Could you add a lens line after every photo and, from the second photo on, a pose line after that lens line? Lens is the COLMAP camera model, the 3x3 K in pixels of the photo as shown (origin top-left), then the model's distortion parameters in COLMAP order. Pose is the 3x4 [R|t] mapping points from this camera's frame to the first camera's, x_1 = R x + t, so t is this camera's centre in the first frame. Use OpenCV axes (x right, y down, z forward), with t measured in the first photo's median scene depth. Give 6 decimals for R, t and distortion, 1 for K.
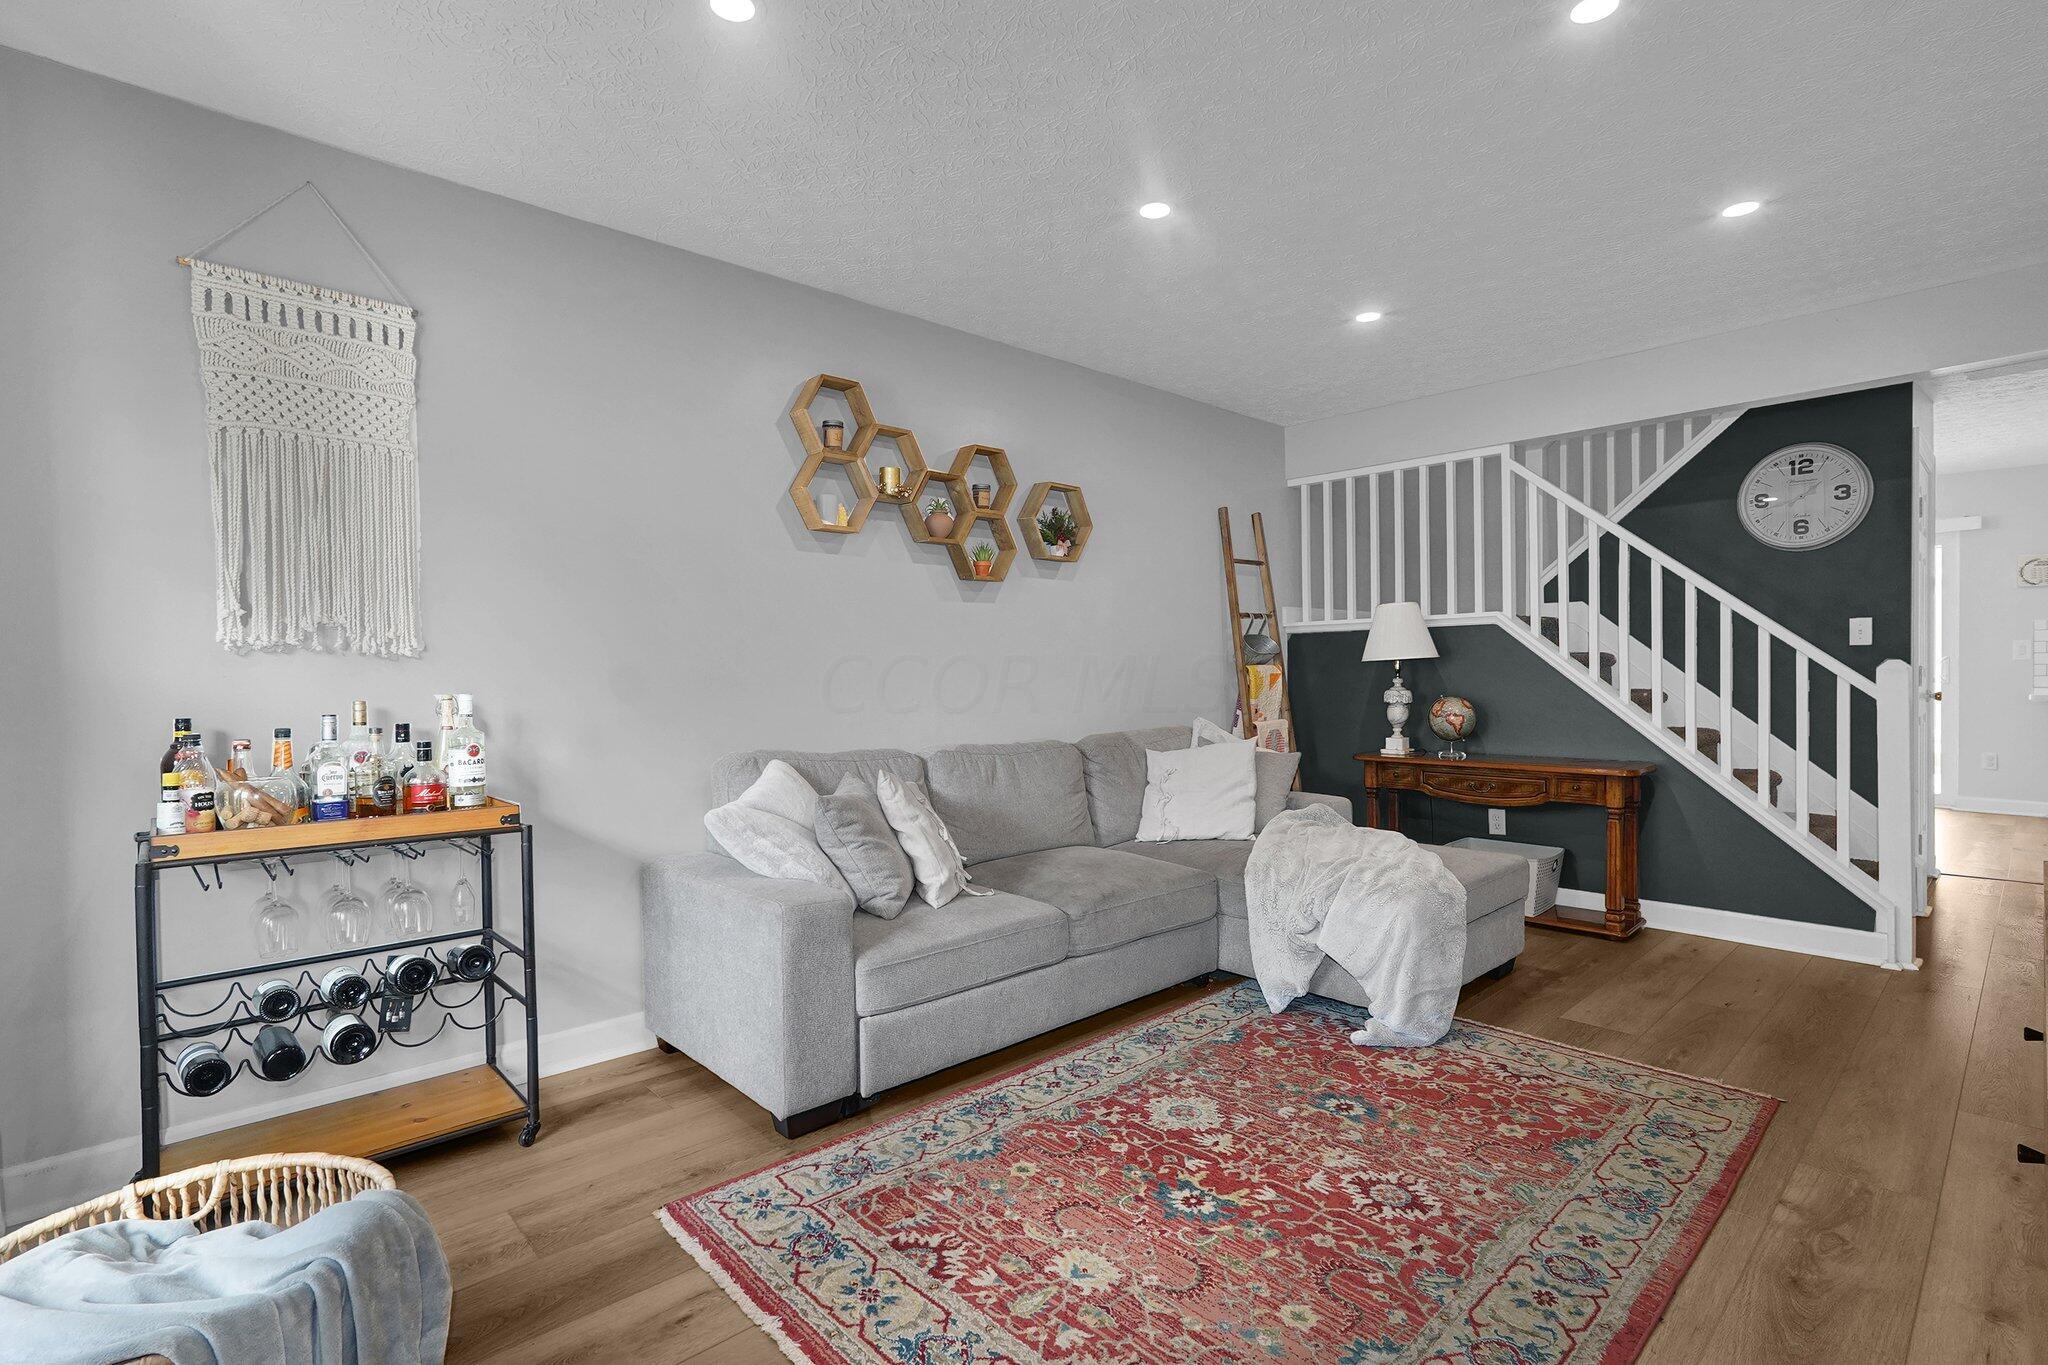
lens RADIAL K [[962.3, 0, 1024.0], [0, 962.3, 682.5], [0, 0, 1]] dist [-0.027039, 0.013969]
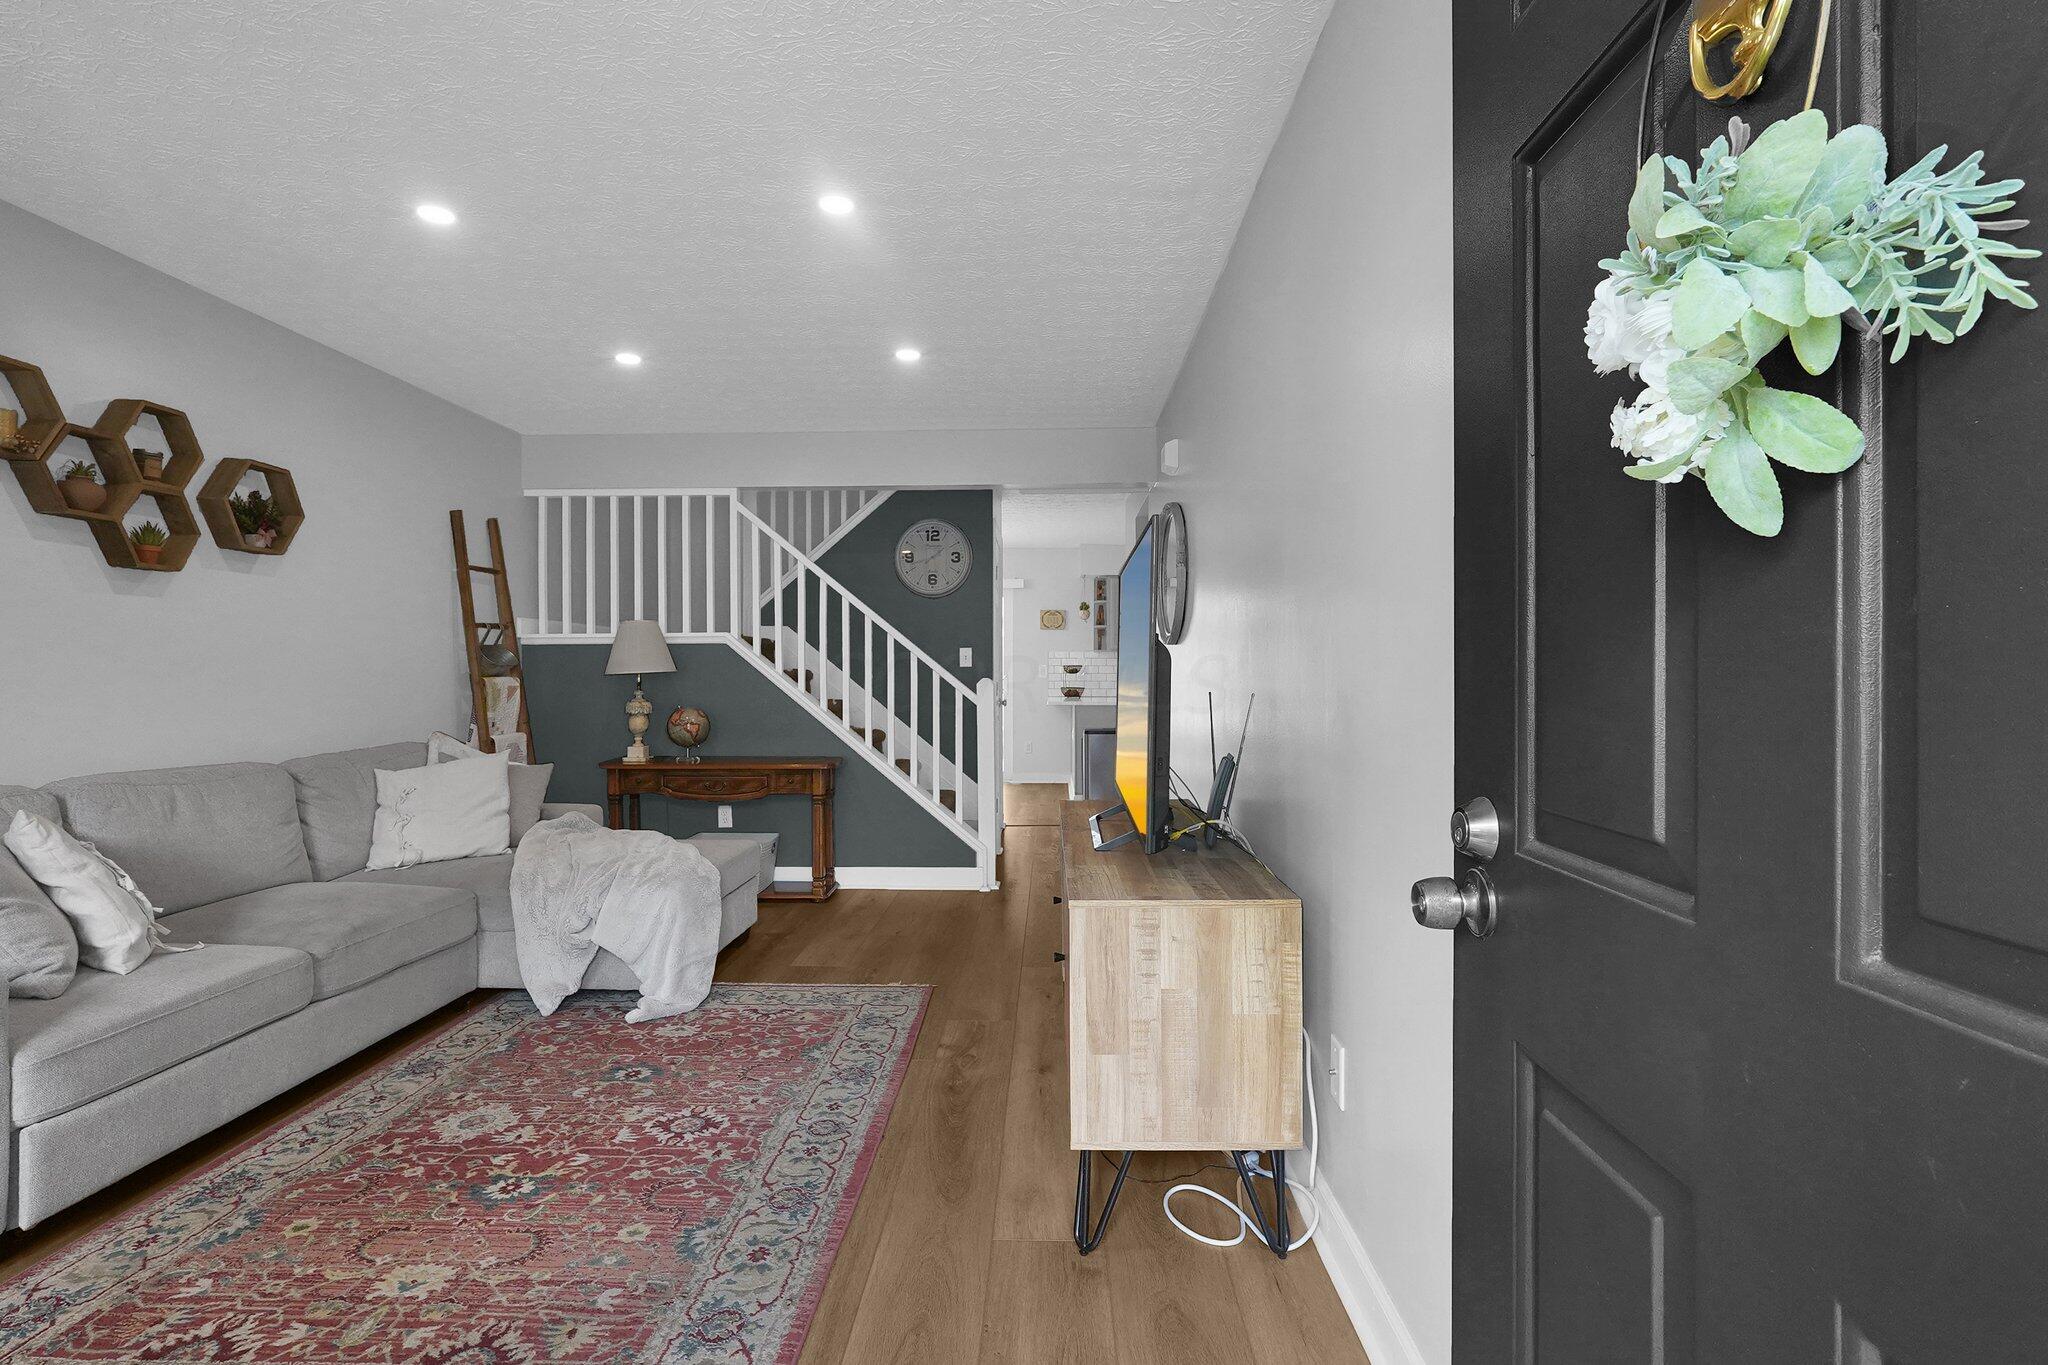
lens RADIAL K [[974.9, 0, 1024.8], [0, 974.9, 672.7], [0, 0, 1]] dist [-0.021021, 0.008786]
pose [[0.700217, 0.013193, 0.713808, -0.153957], [0.003014, 0.999766, -0.021435, 0.000134], [-0.713923, 0.017160, 0.700014, -0.126119]]
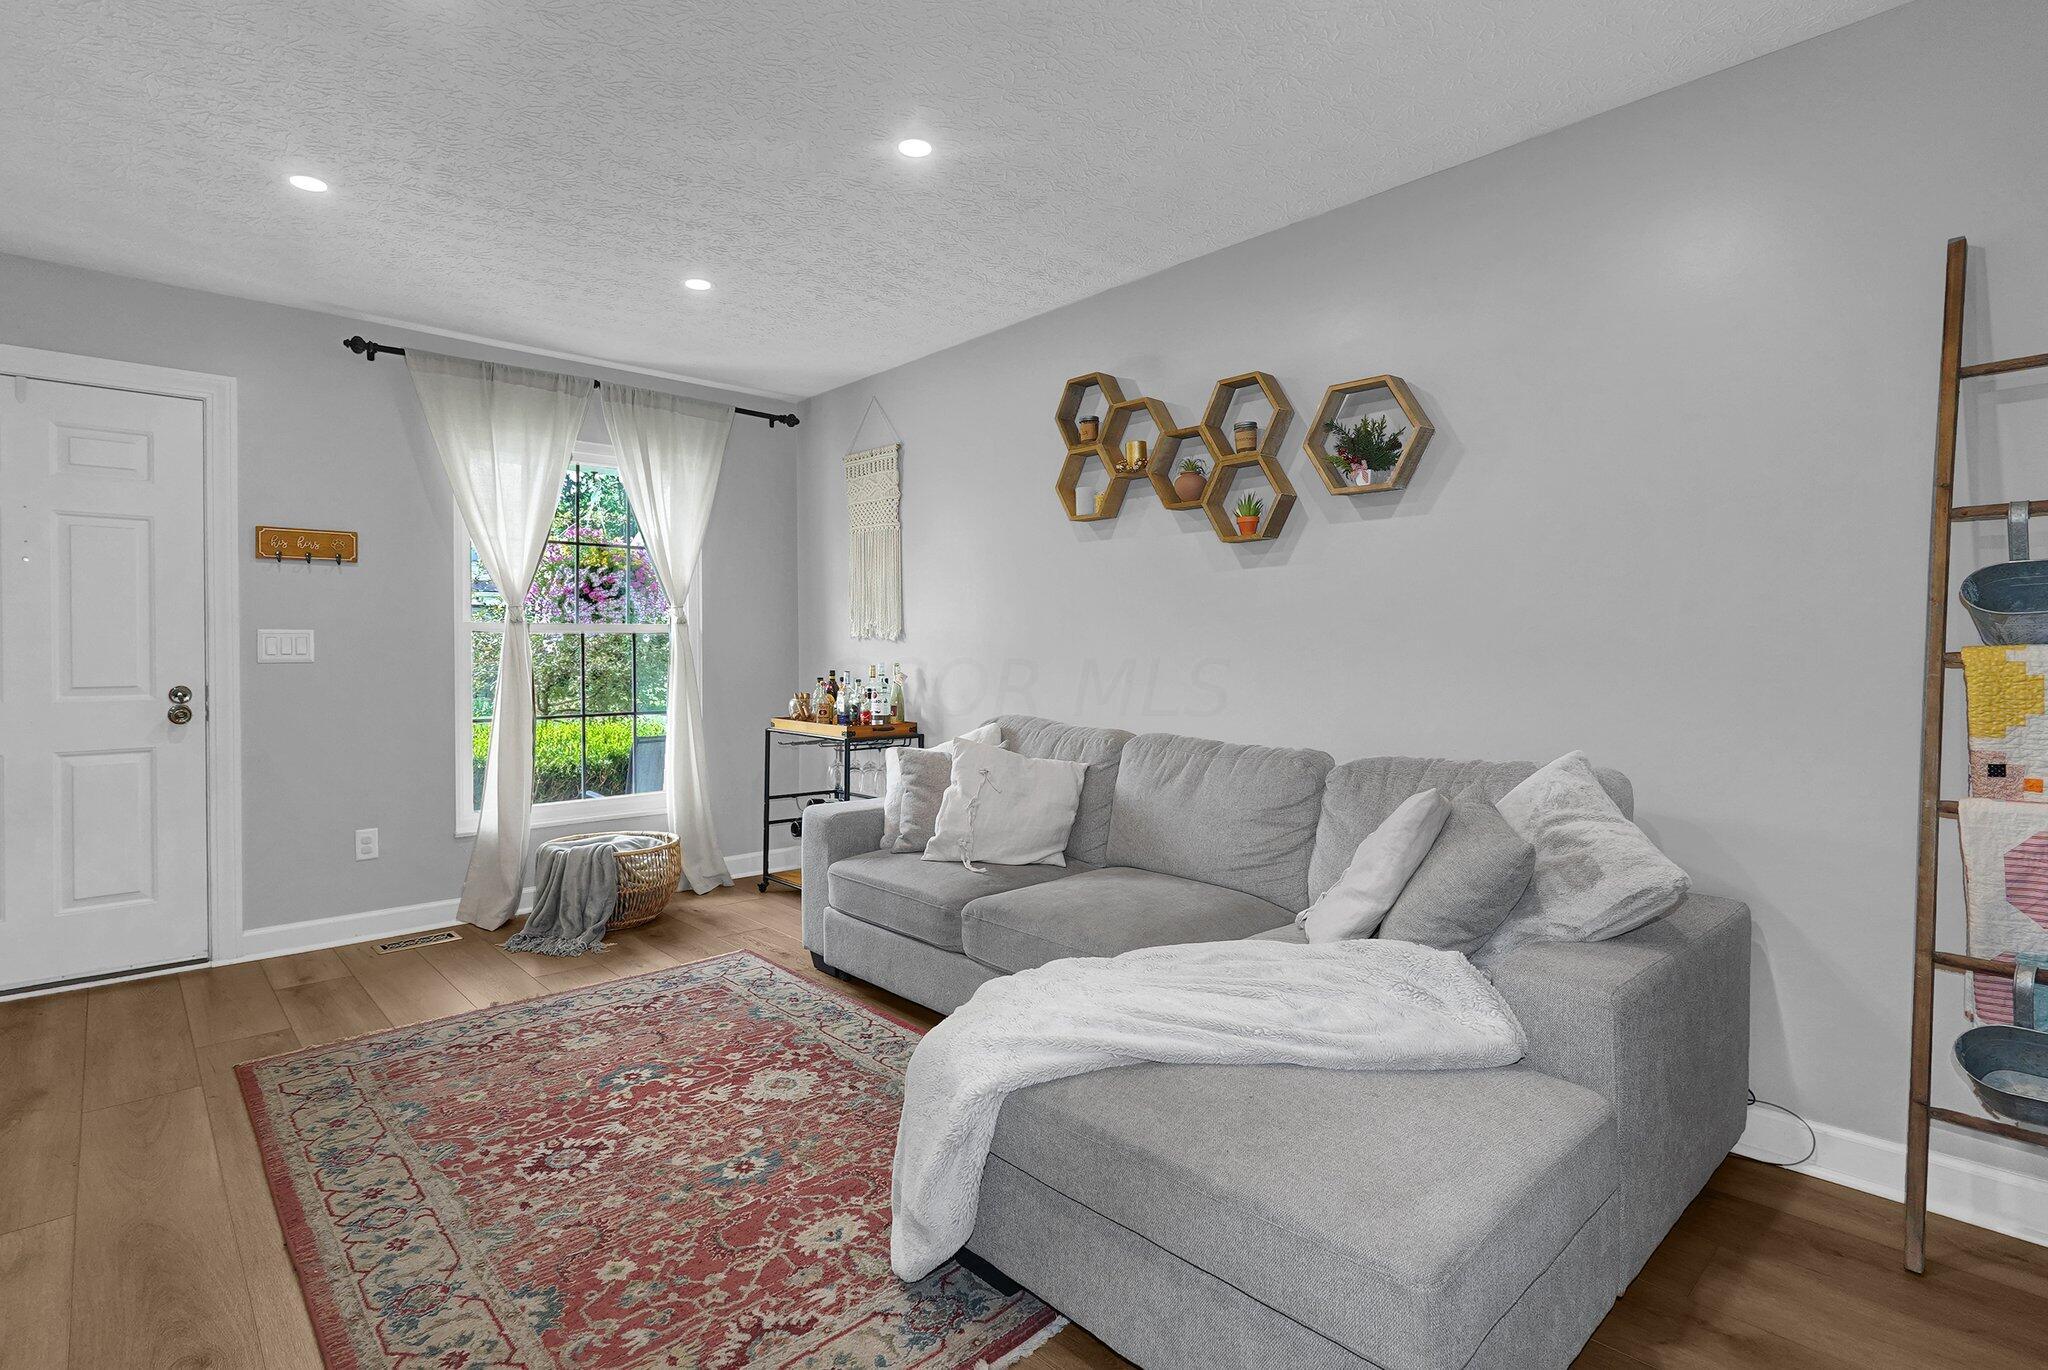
lens RADIAL K [[993.6, 0, 1026.6], [0, 993.6, 653.9], [0, 0, 1]] dist [-0.023057, 0.009023]
pose [[0.004641, 0.015023, -0.999876, 1.175432], [-0.009805, 0.999840, 0.014976, -0.032182], [0.999941, 0.009734, 0.004787, 1.202172]]
